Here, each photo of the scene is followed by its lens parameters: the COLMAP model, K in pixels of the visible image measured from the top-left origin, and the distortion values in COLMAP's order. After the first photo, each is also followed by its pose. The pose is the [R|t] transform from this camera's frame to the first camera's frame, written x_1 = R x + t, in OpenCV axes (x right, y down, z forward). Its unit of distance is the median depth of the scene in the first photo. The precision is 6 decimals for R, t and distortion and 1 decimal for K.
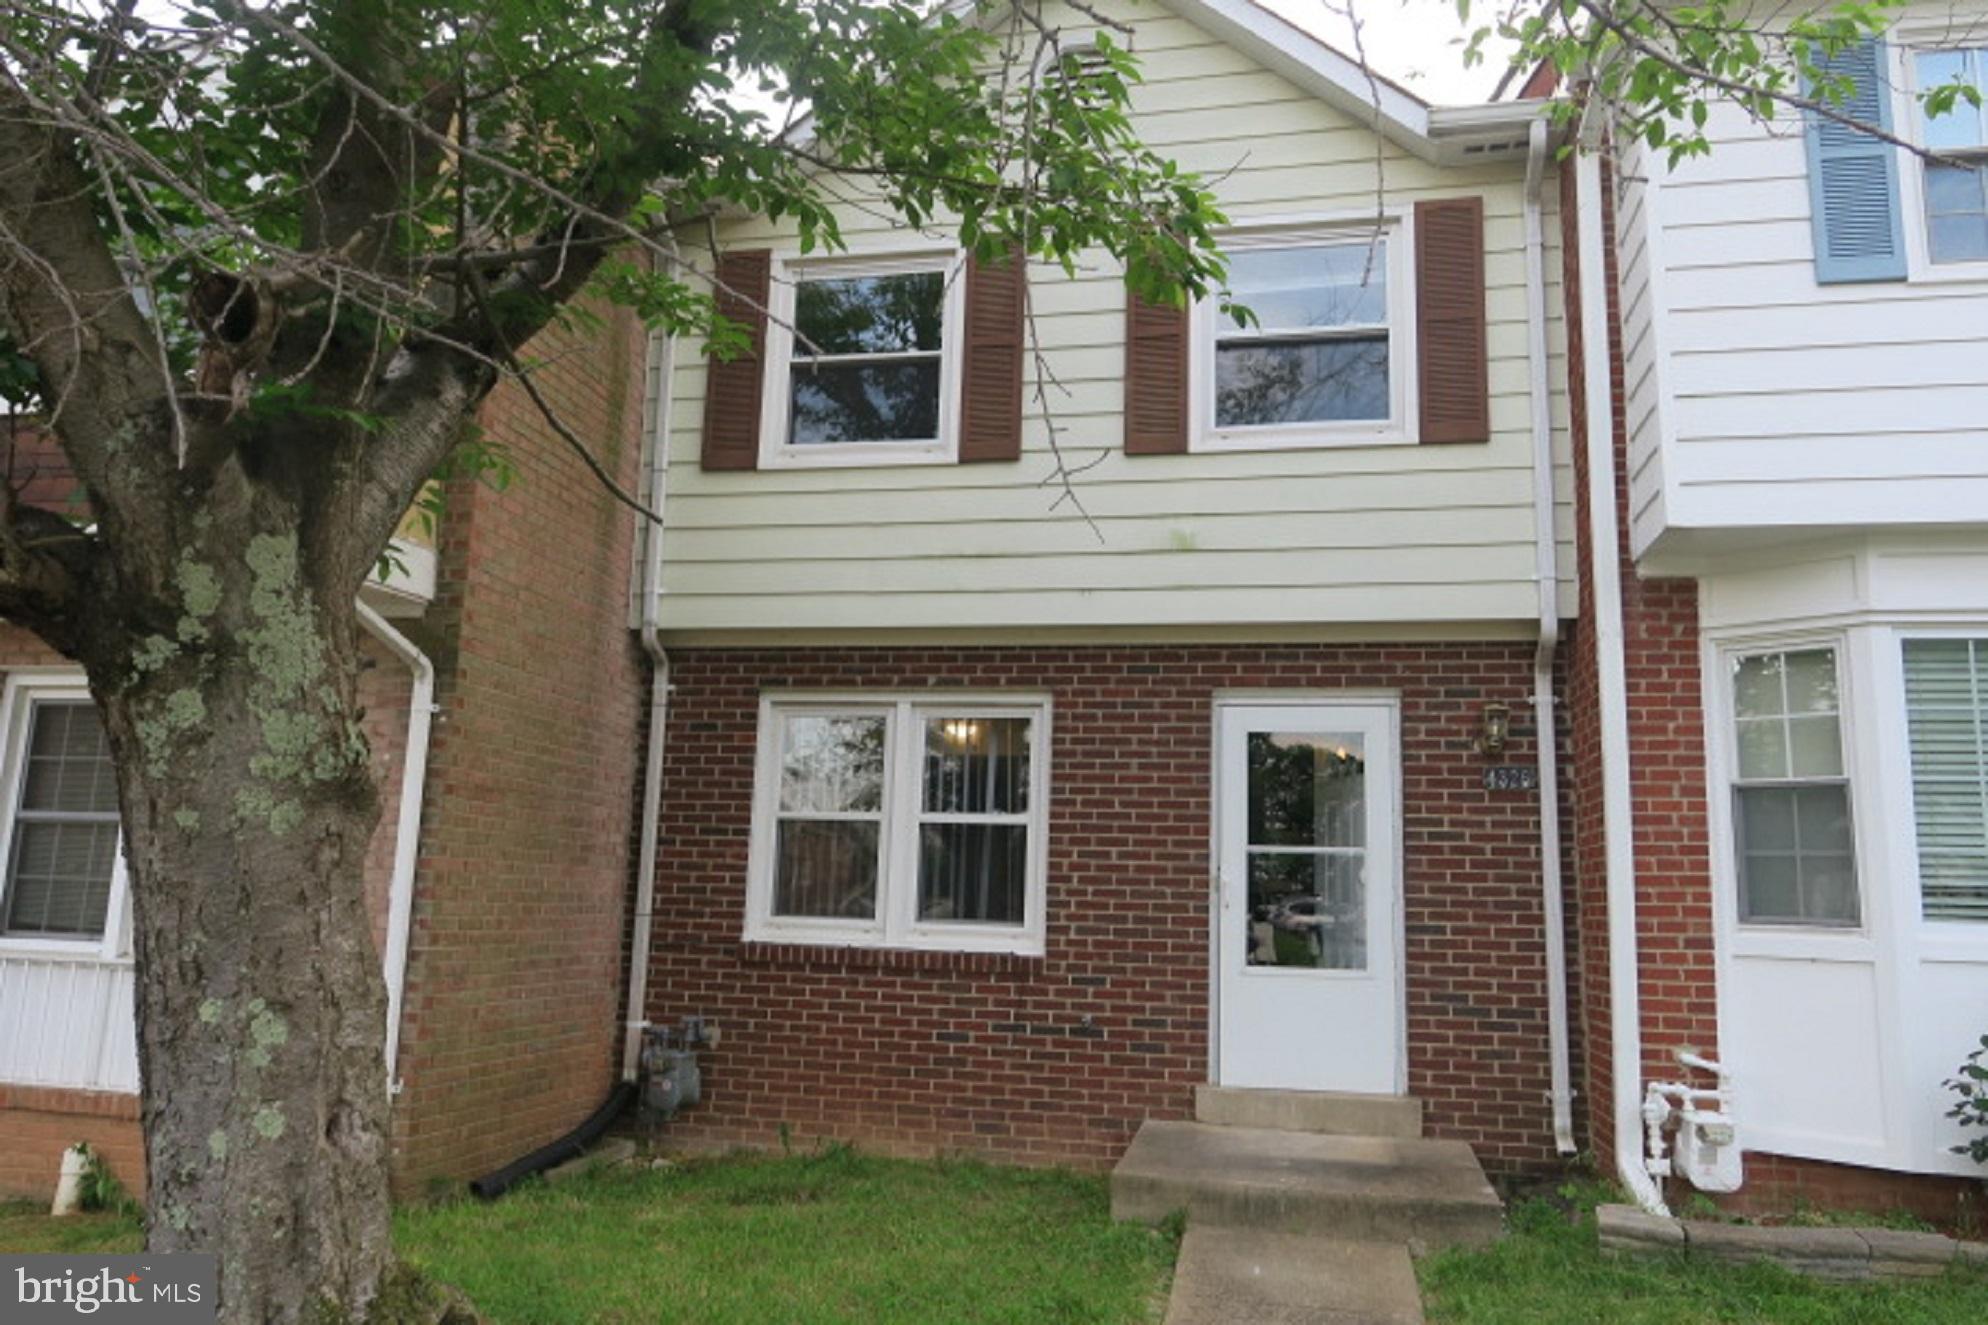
lens RADIAL K [[1384.1, 0, 996.0], [0, 1384.1, 654.5], [0, 0, 1]] dist [-0.005924, 0.008072]
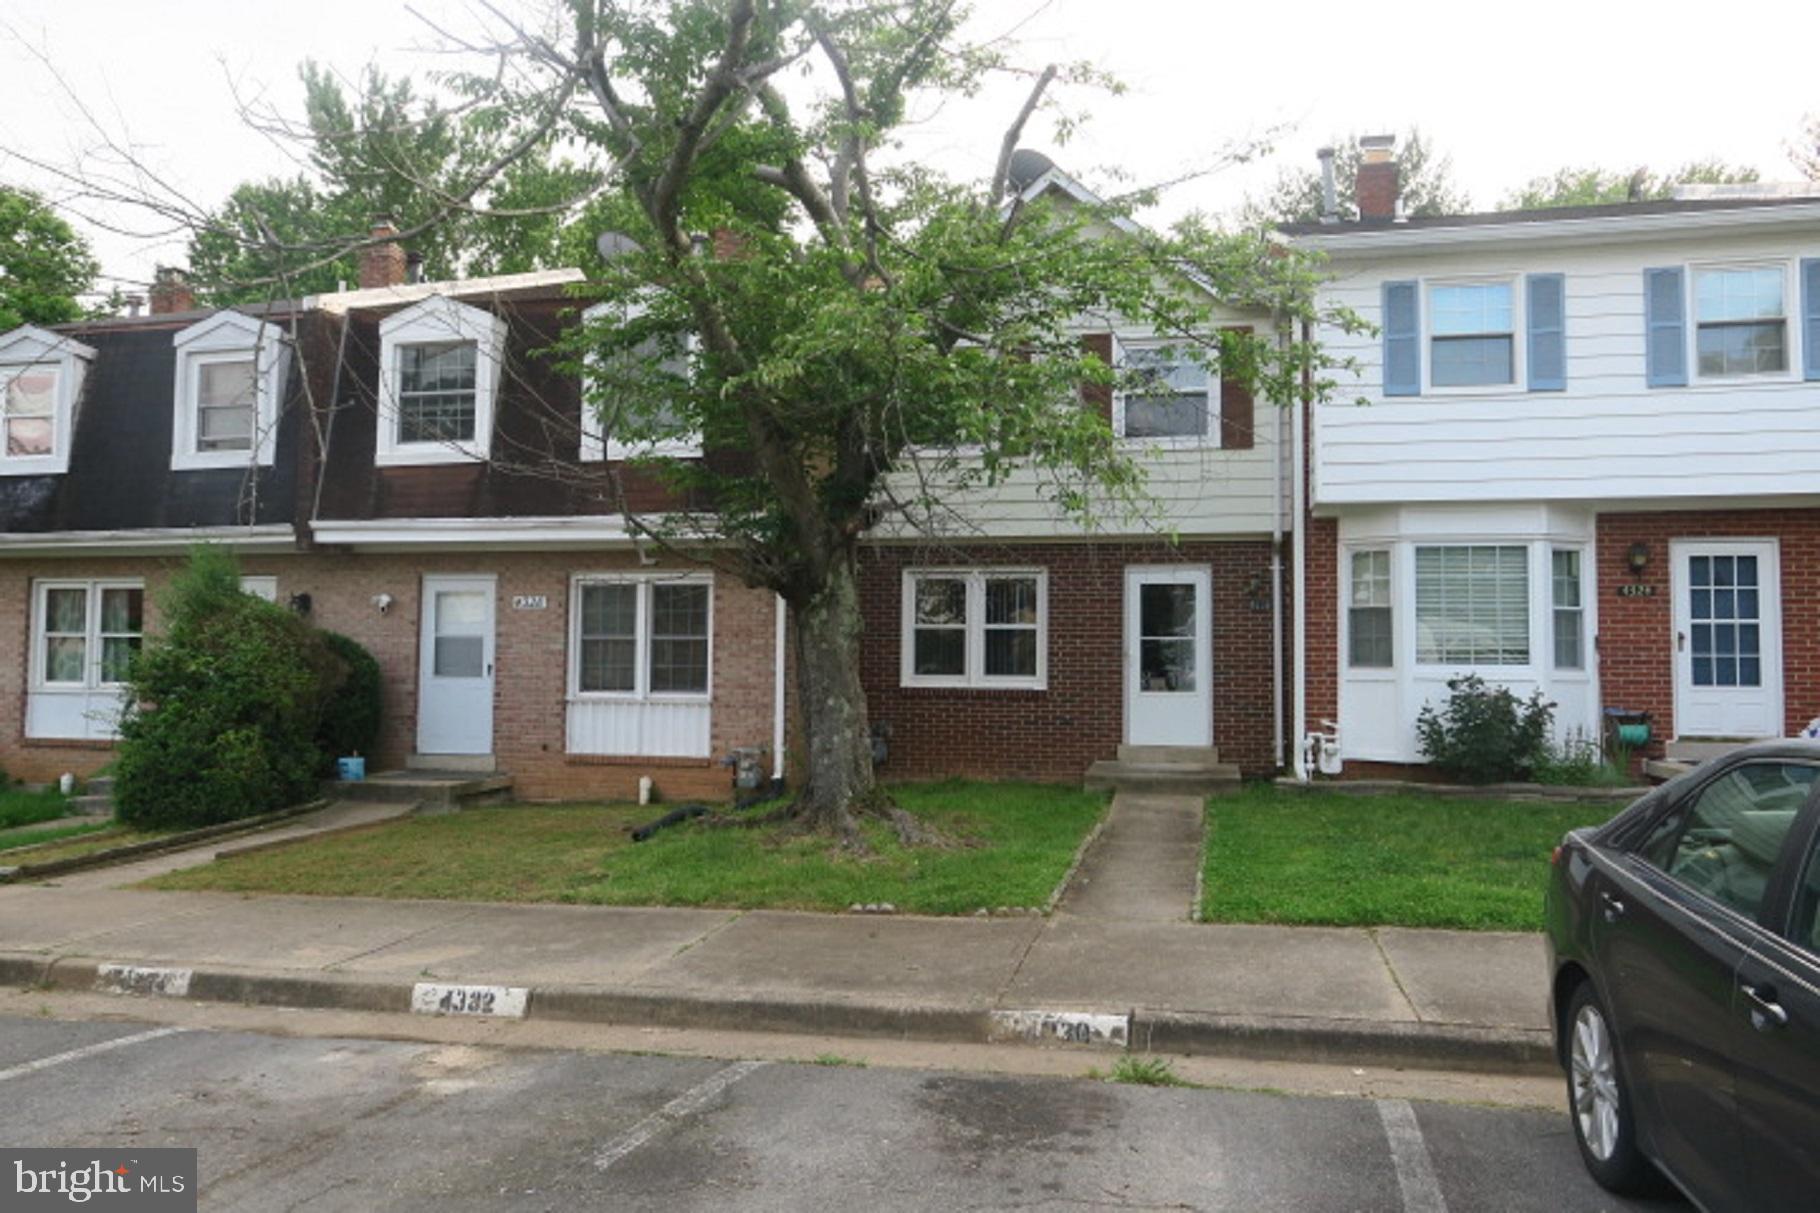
lens RADIAL K [[1267.1, 0, 910.8], [0, 1267.1, 604.9], [0, 0, 1]] dist [-0.005924, 0.008072]
pose [[0.999658, -0.024902, -0.007980, -0.173789], [0.025711, 0.991656, 0.126319, -0.185197], [0.004768, -0.126481, 0.991958, -1.038624]]
